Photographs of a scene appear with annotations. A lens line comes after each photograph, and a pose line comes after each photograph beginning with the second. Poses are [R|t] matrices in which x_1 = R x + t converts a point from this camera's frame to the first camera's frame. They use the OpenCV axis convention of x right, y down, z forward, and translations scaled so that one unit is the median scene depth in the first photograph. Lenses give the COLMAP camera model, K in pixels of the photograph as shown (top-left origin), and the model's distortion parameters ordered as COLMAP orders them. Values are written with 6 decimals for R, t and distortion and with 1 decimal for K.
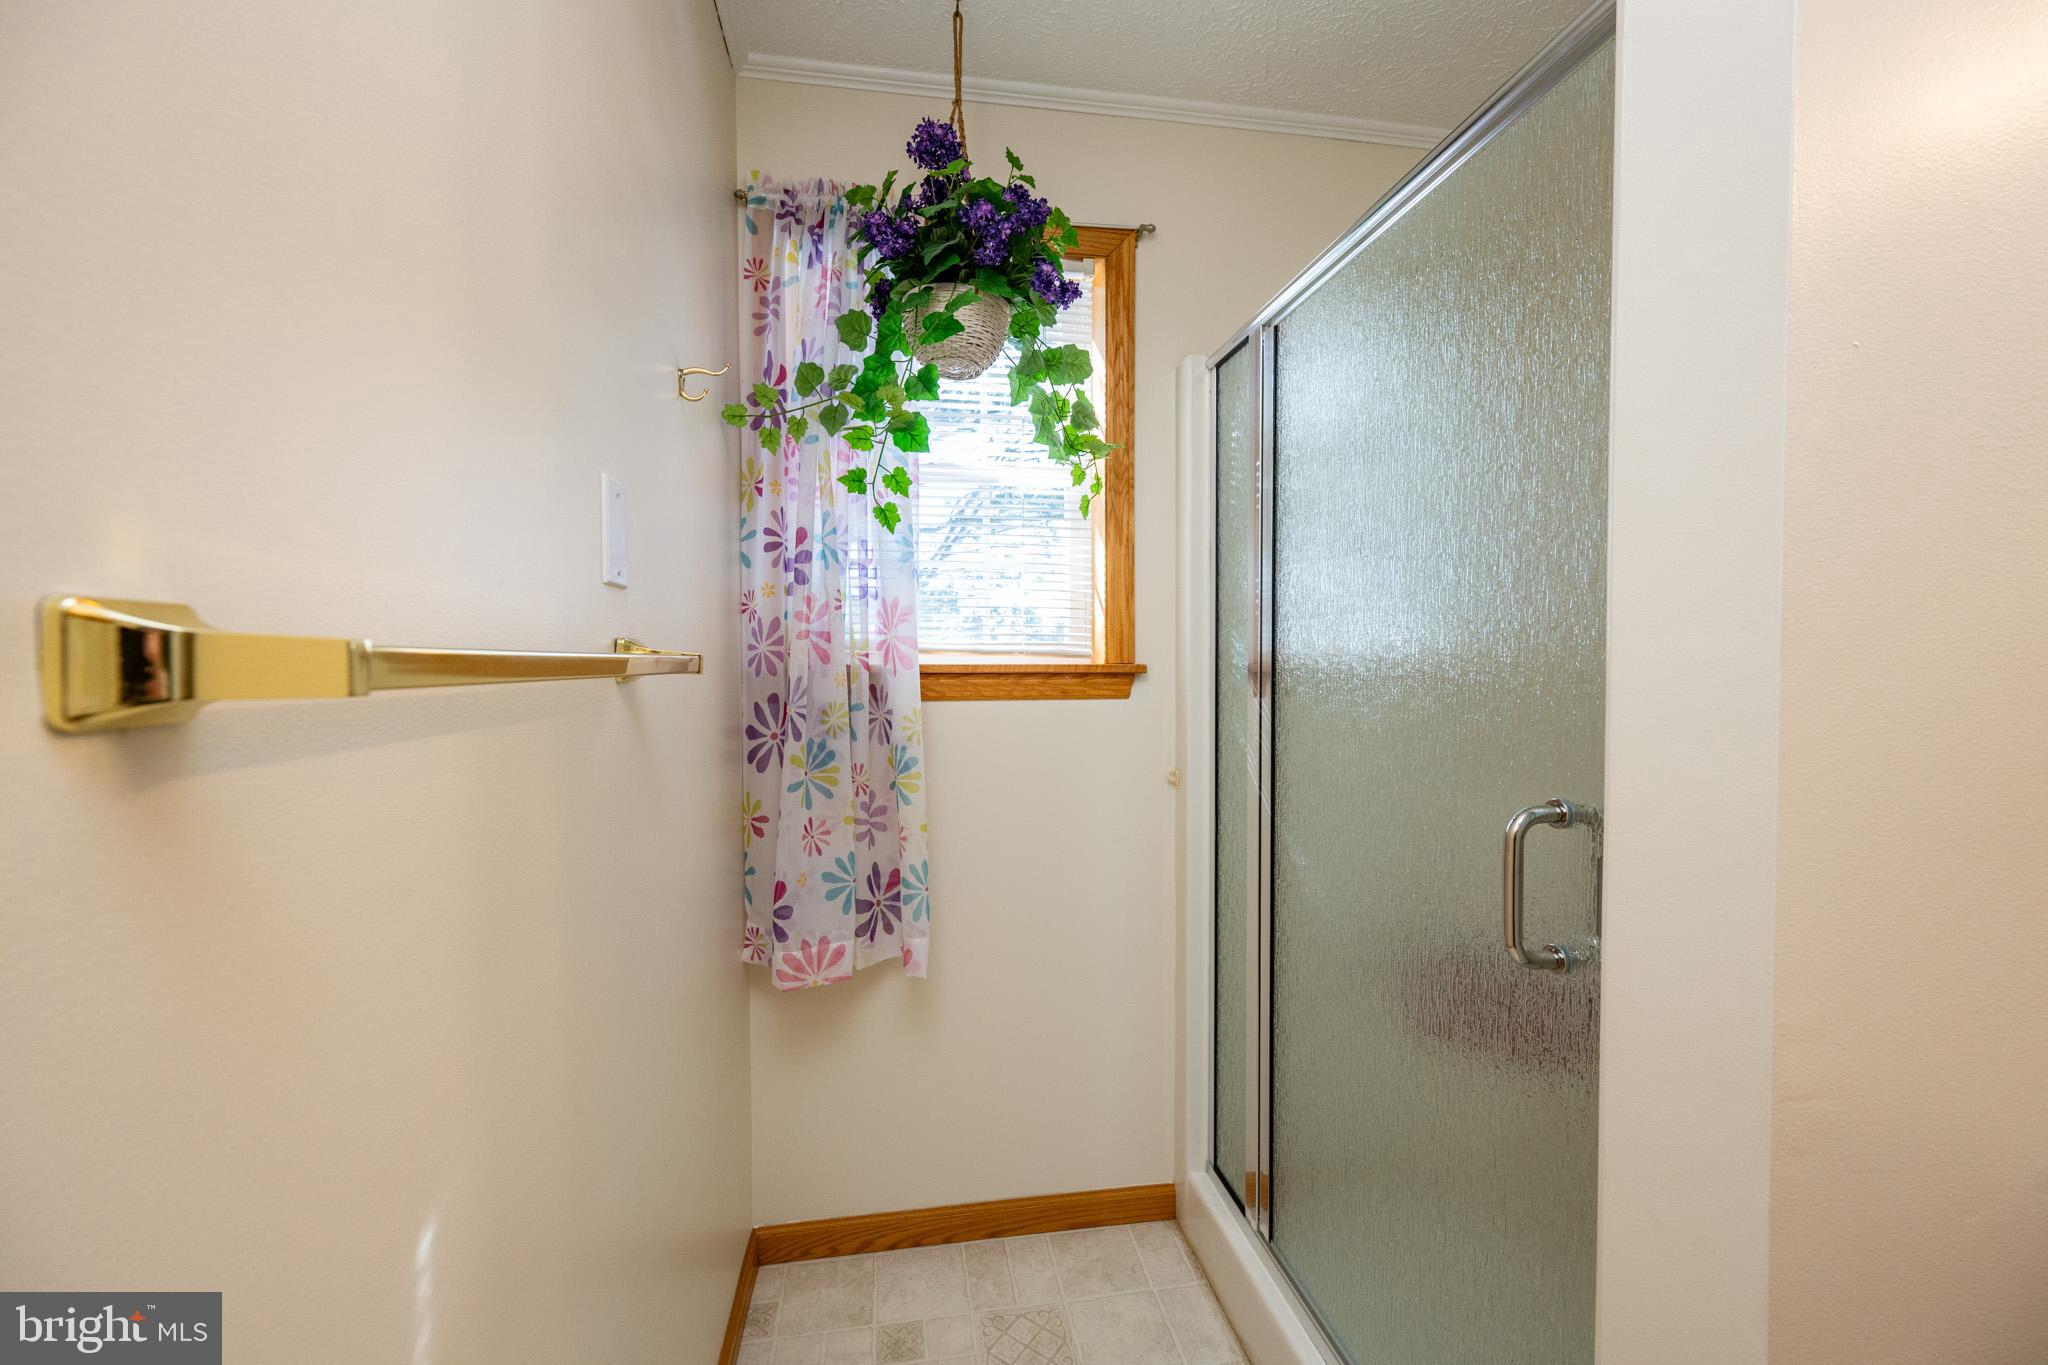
lens RADIAL K [[820.4, 0, 1012.8], [0, 820.4, 683.8], [0, 0, 1]] dist [0.003016, -0.000724]
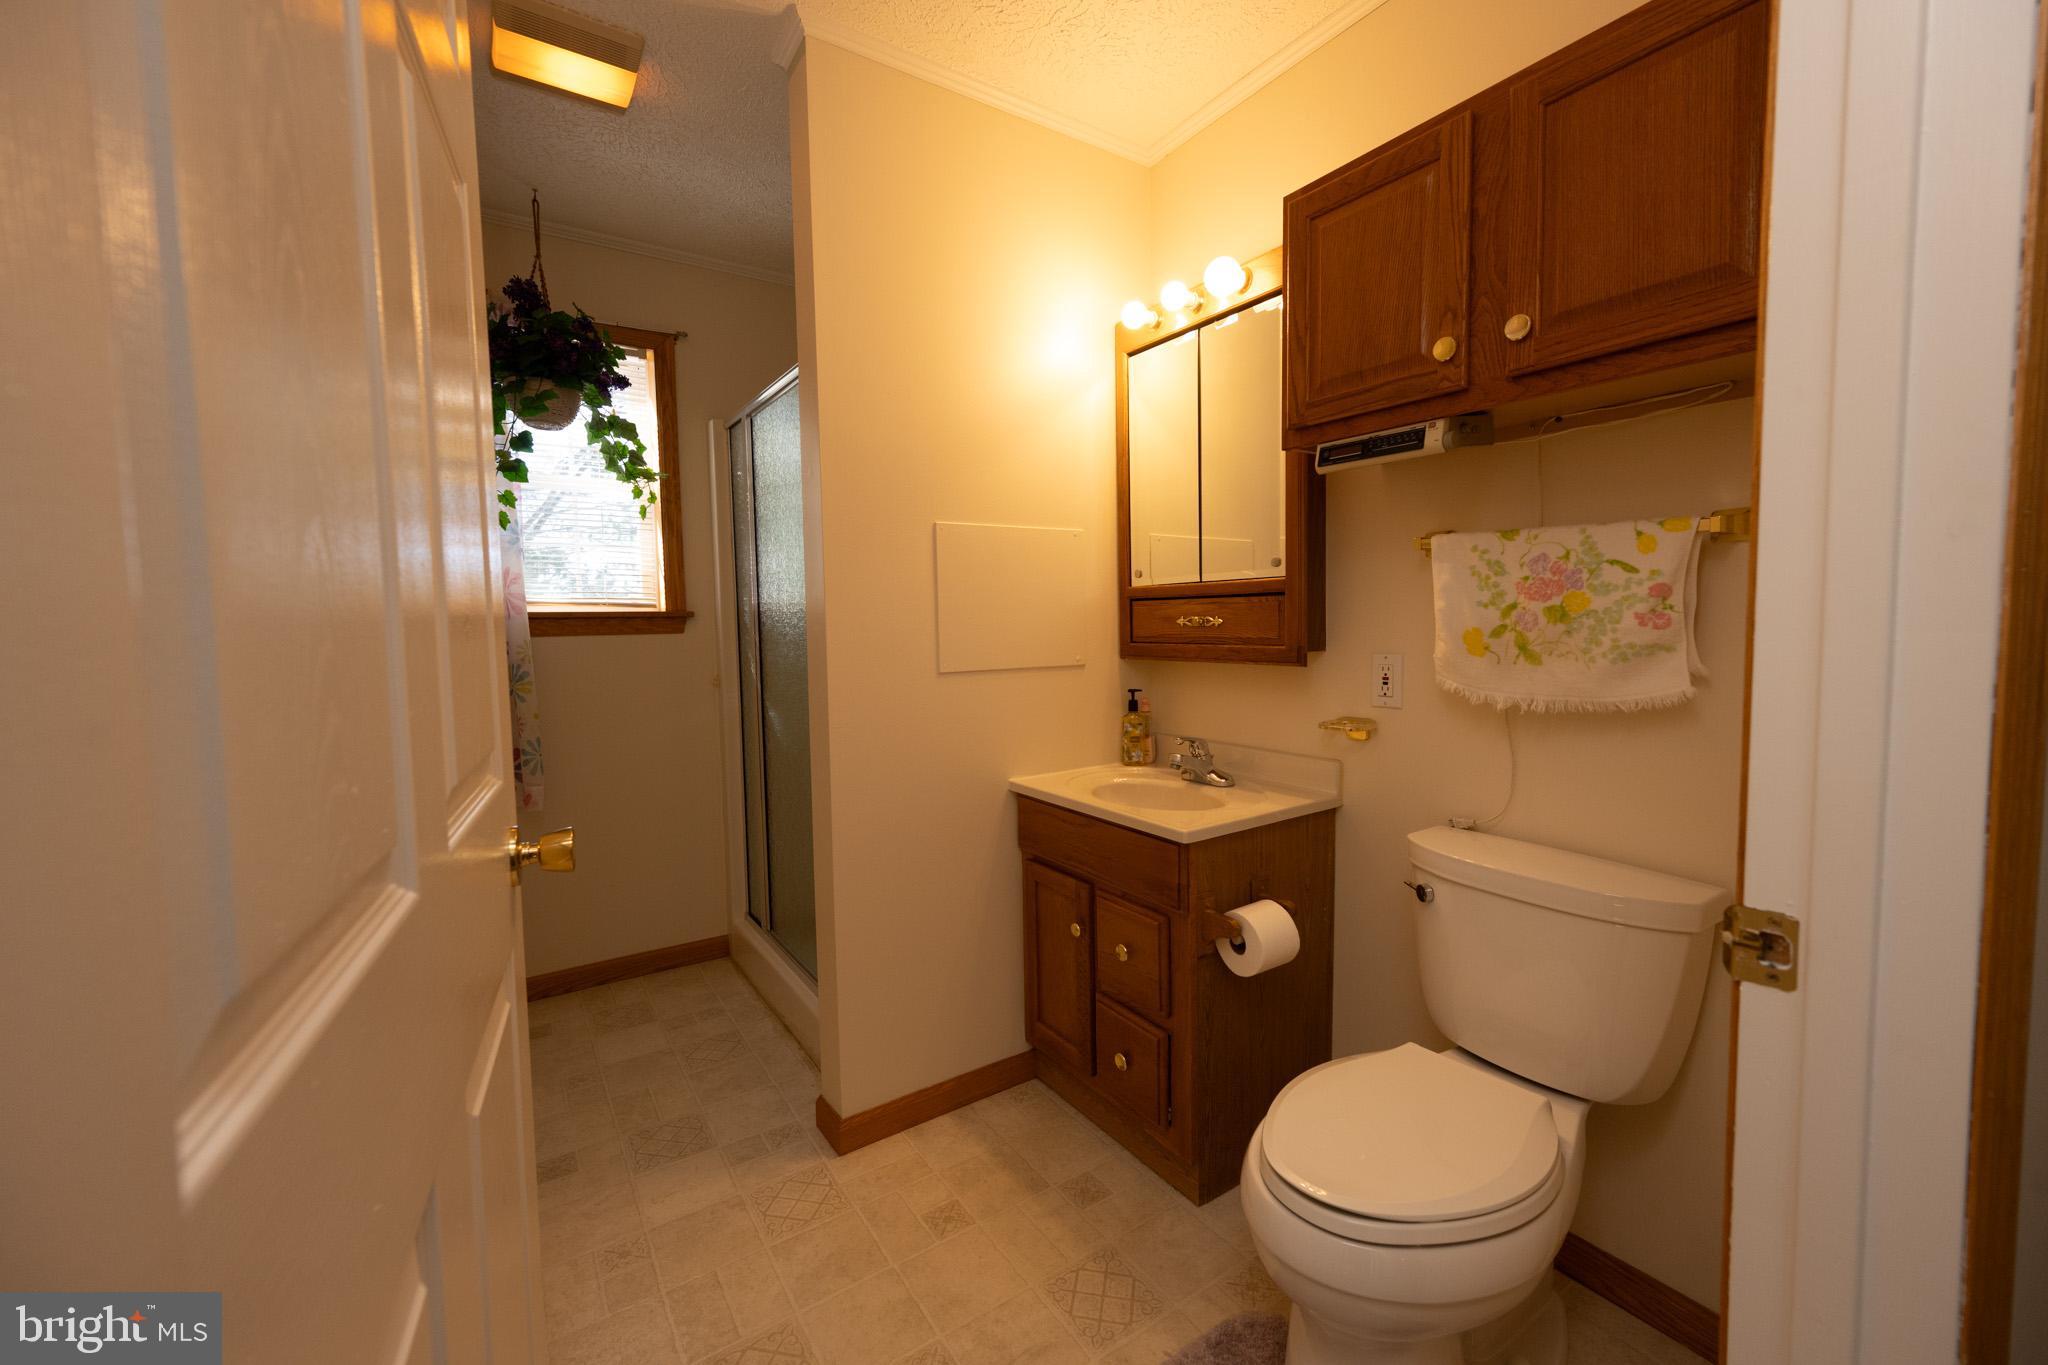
lens RADIAL K [[820.4, 0, 1026.5], [0, 820.4, 671.3], [0, 0, 1]] dist [0.003016, -0.000724]
pose [[0.907590, -0.039293, 0.418016, 0.087578], [0.024062, 0.998843, 0.041648, 0.047112], [-0.419168, -0.027741, 0.907485, -0.801032]]
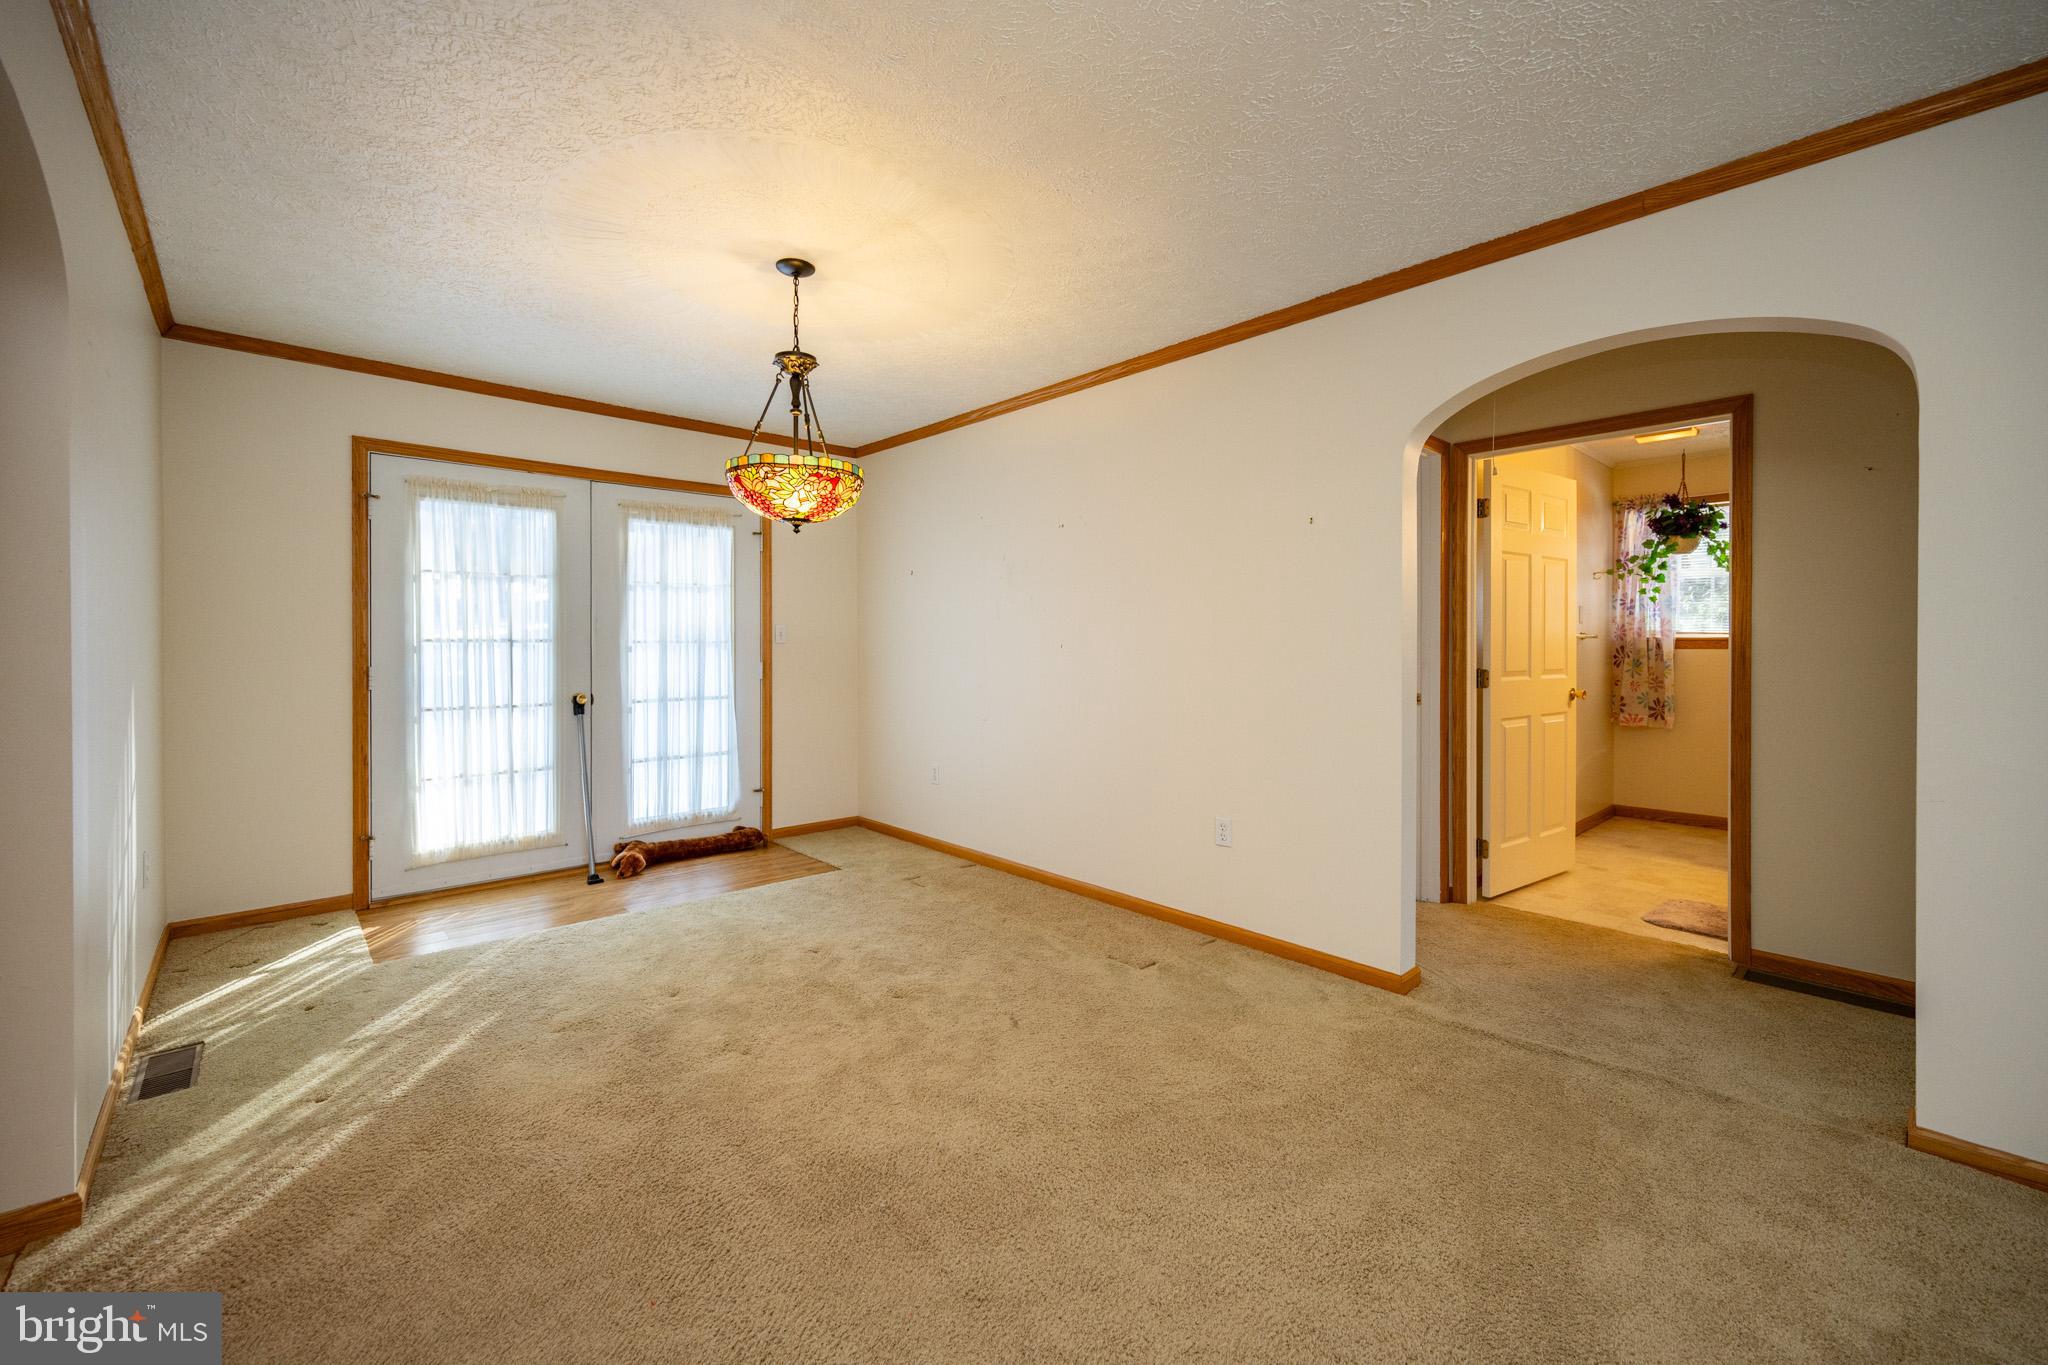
lens RADIAL K [[820.4, 0, 1056.0], [0, 820.4, 645.8], [0, 0, 1]] dist [0.003016, -0.000724]
pose [[0.577314, 0.007249, -0.816490, 1.174541], [-0.020733, 0.999768, -0.005783, 0.082287], [0.816259, 0.020267, 0.577331, -2.994449]]
